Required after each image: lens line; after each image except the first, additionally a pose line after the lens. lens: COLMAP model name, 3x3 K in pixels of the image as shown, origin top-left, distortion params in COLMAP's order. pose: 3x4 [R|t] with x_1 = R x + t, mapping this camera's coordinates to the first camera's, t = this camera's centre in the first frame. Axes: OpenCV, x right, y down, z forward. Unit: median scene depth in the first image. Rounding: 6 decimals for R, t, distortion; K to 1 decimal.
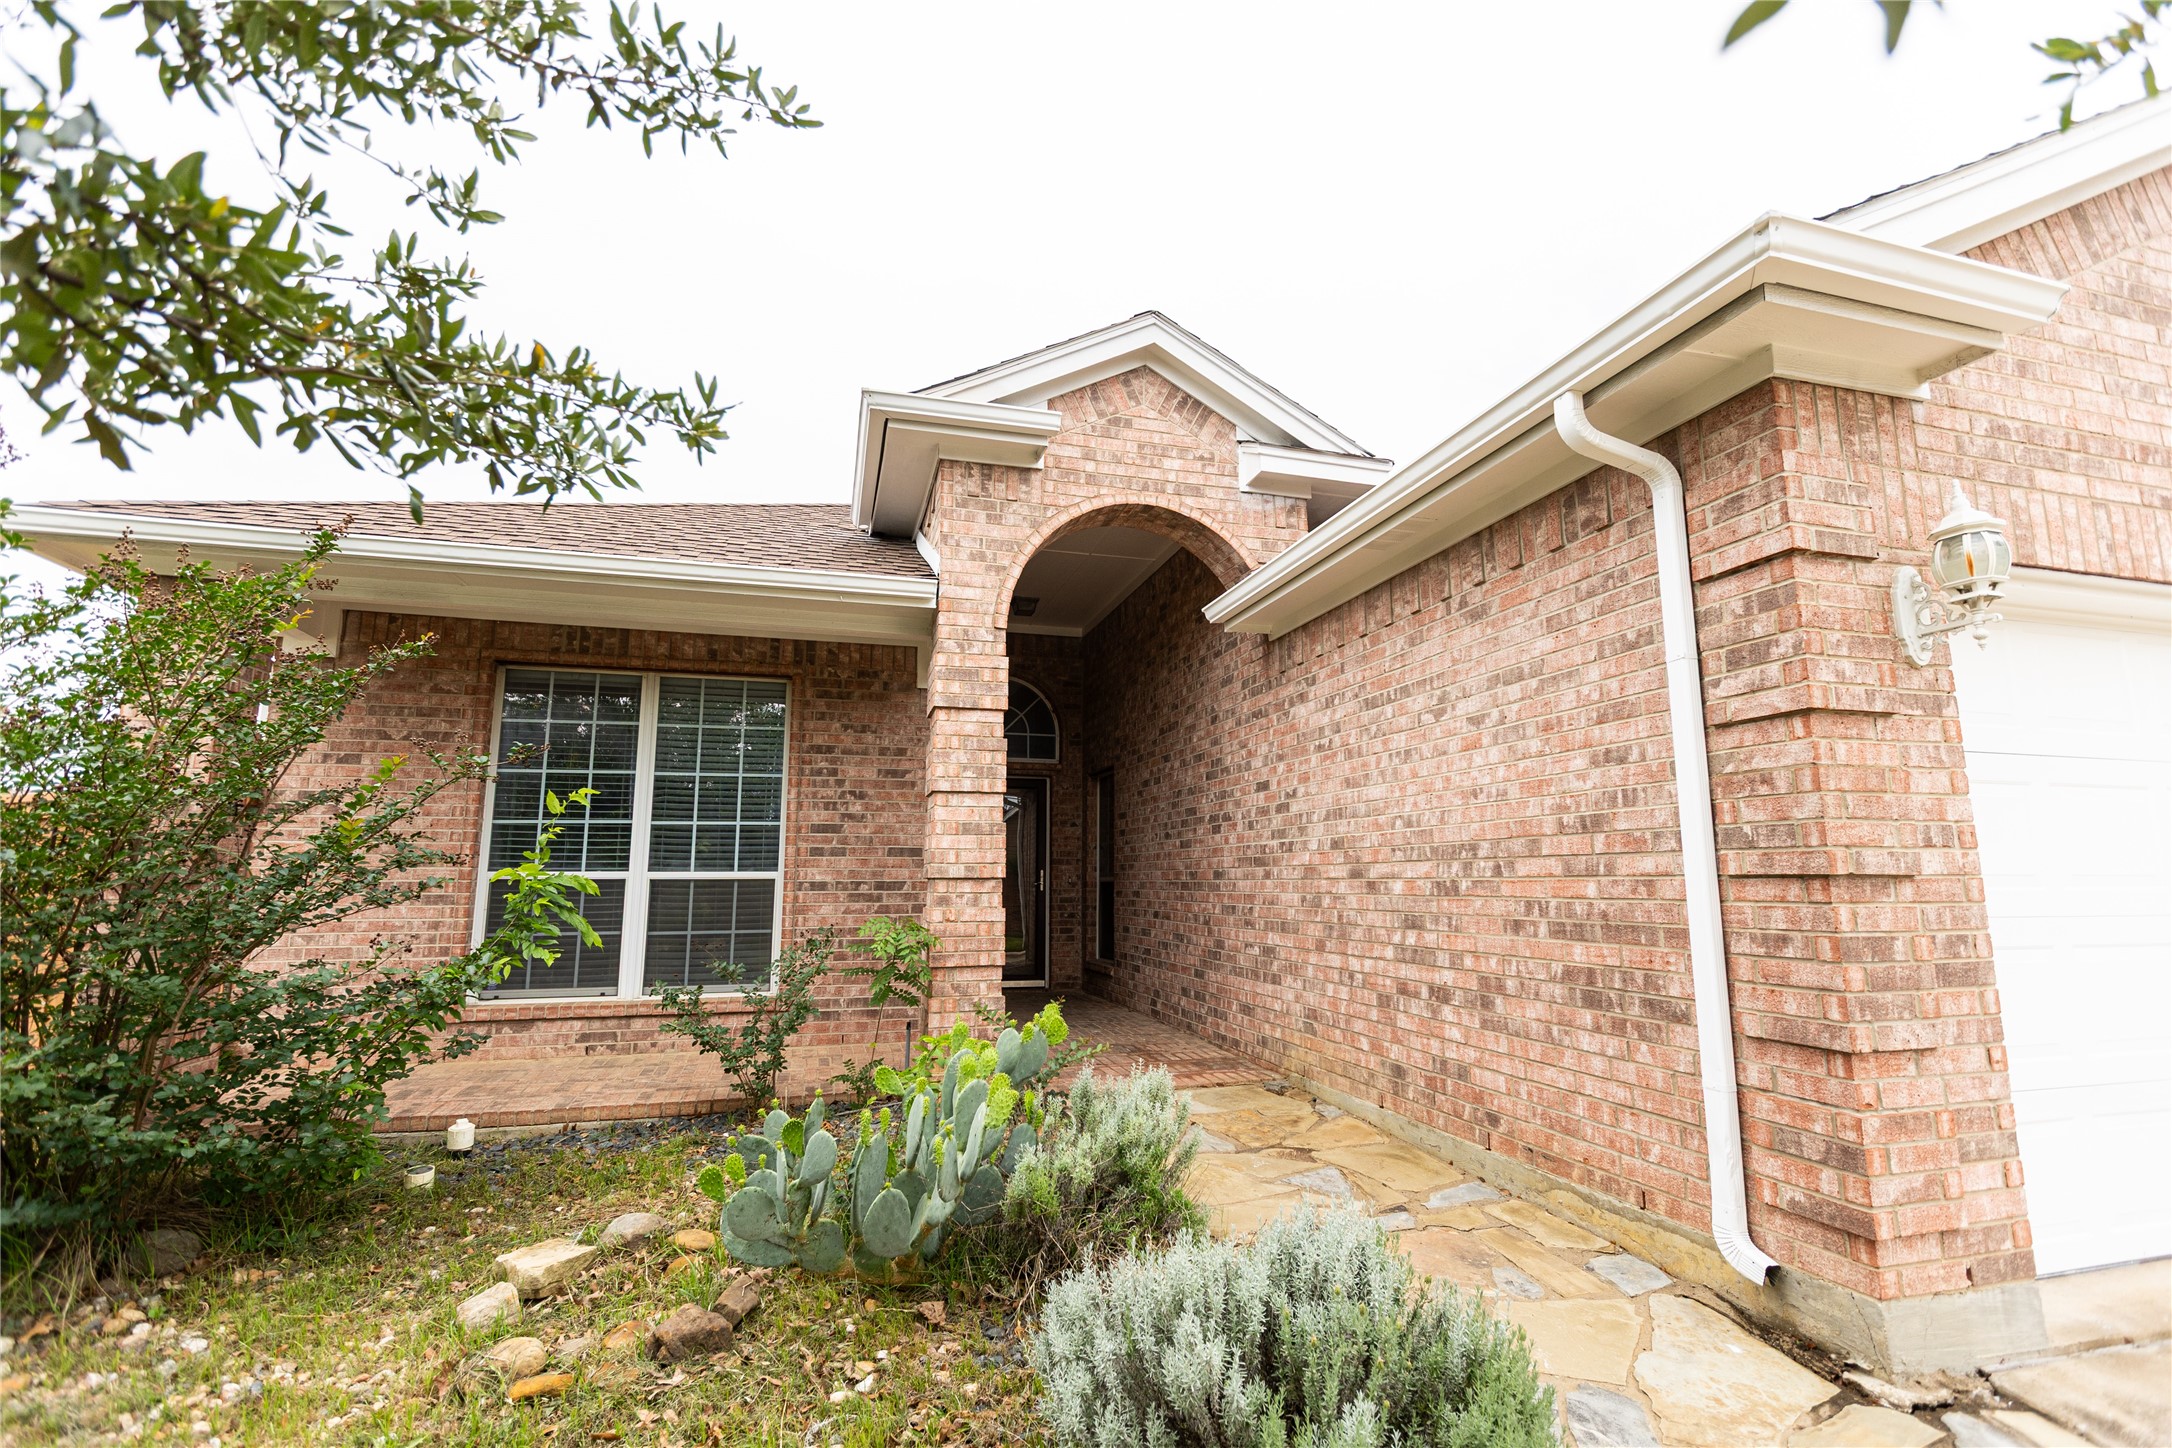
lens RADIAL K [[987.4, 0, 1094.4], [0, 987.4, 726.8], [0, 0, 1]] dist [0.001765, -0.000304]
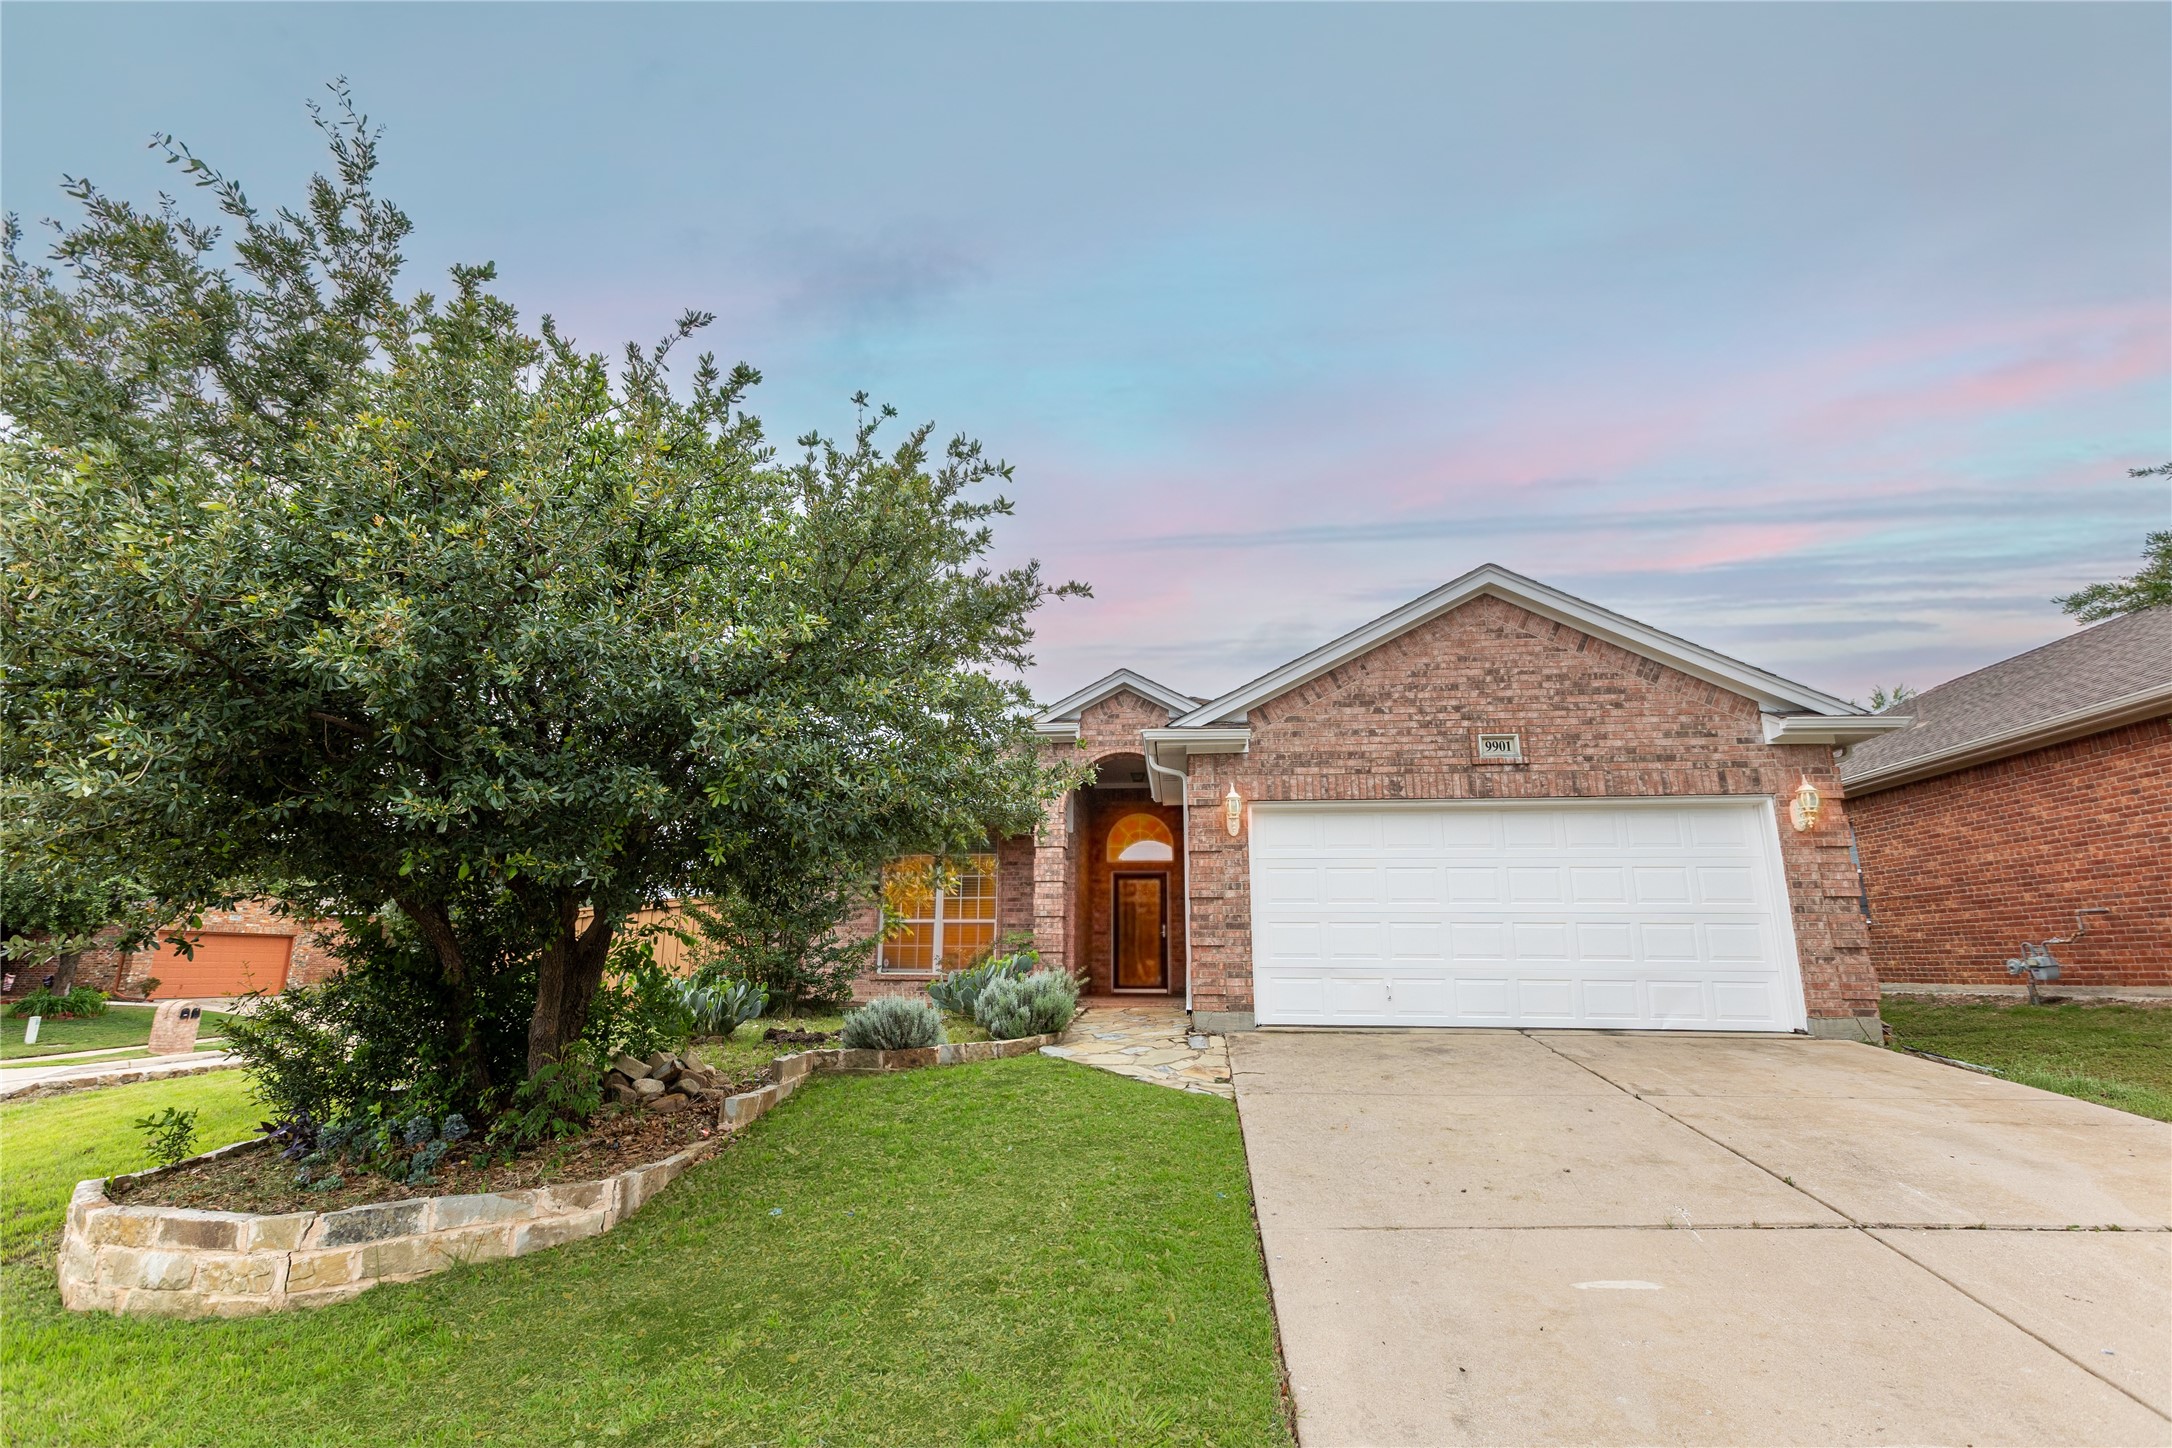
lens RADIAL K [[987.4, 0, 1090.3], [0, 987.4, 726.5], [0, 0, 1]] dist [0.001765, -0.000304]
pose [[0.933057, -0.082602, -0.350117, 1.341599], [0.050455, 0.993709, -0.099980, -0.102025], [0.356173, 0.075622, 0.931355, -1.995380]]
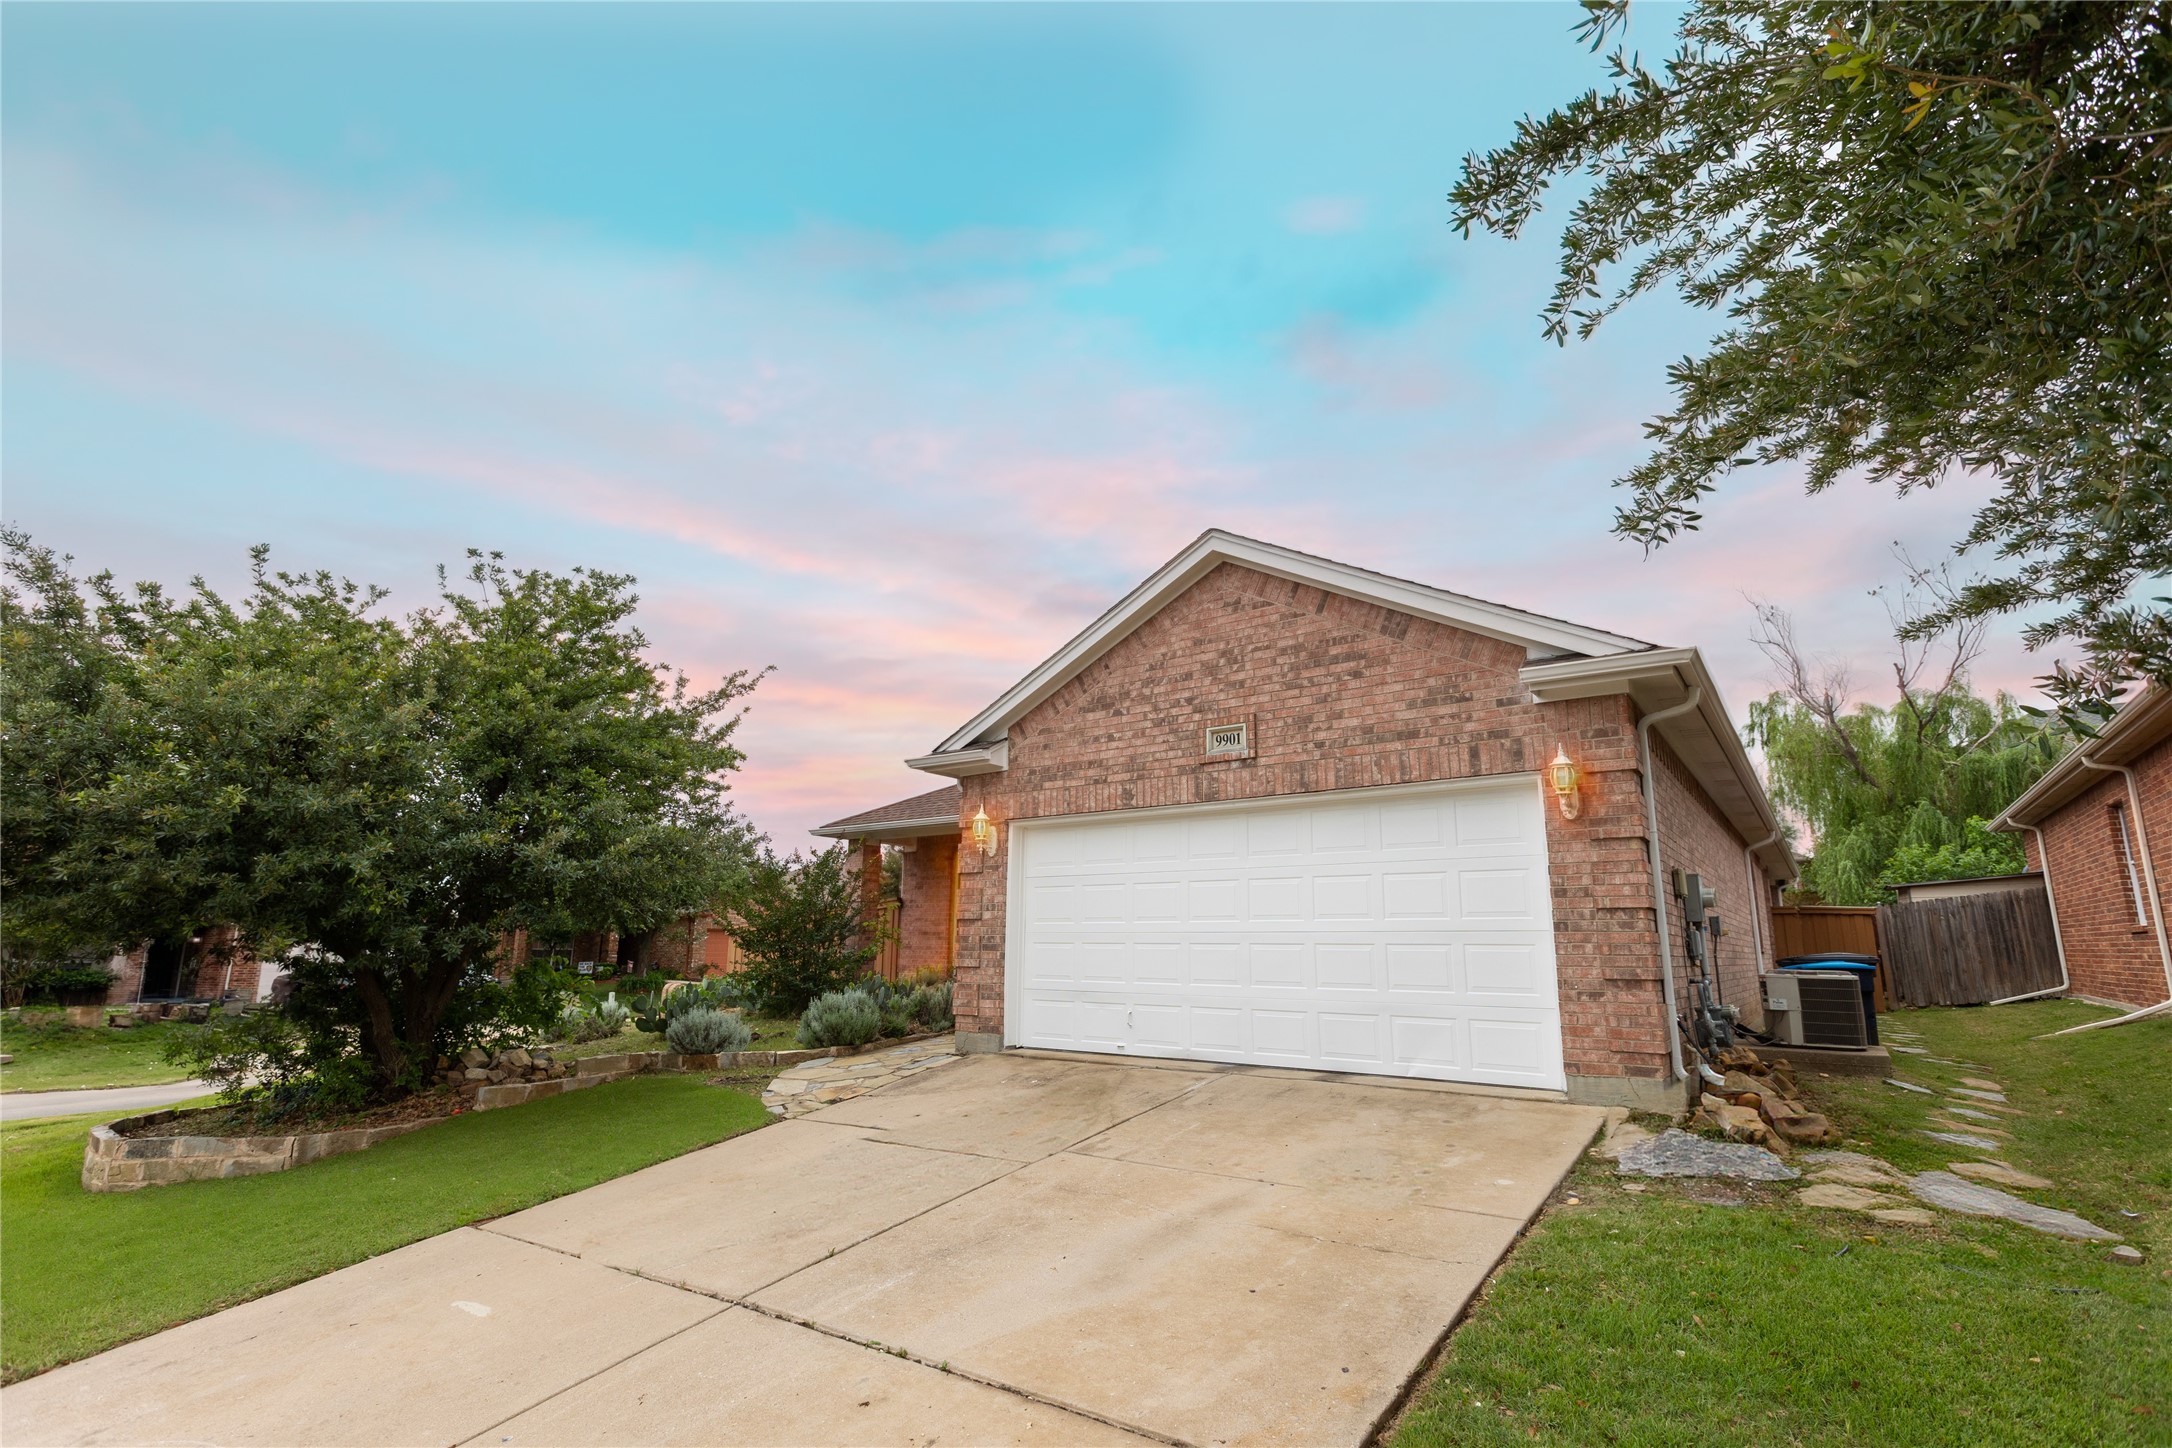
lens RADIAL K [[1042.4, 0, 1089.0], [0, 1042.4, 726.4], [0, 0, 1]] dist [-0.003374, -0.000658]
pose [[0.613947, -0.161985, -0.772547, 3.249597], [0.115538, 0.986617, -0.115052, -0.044115], [0.780845, -0.018623, 0.624447, -0.807456]]
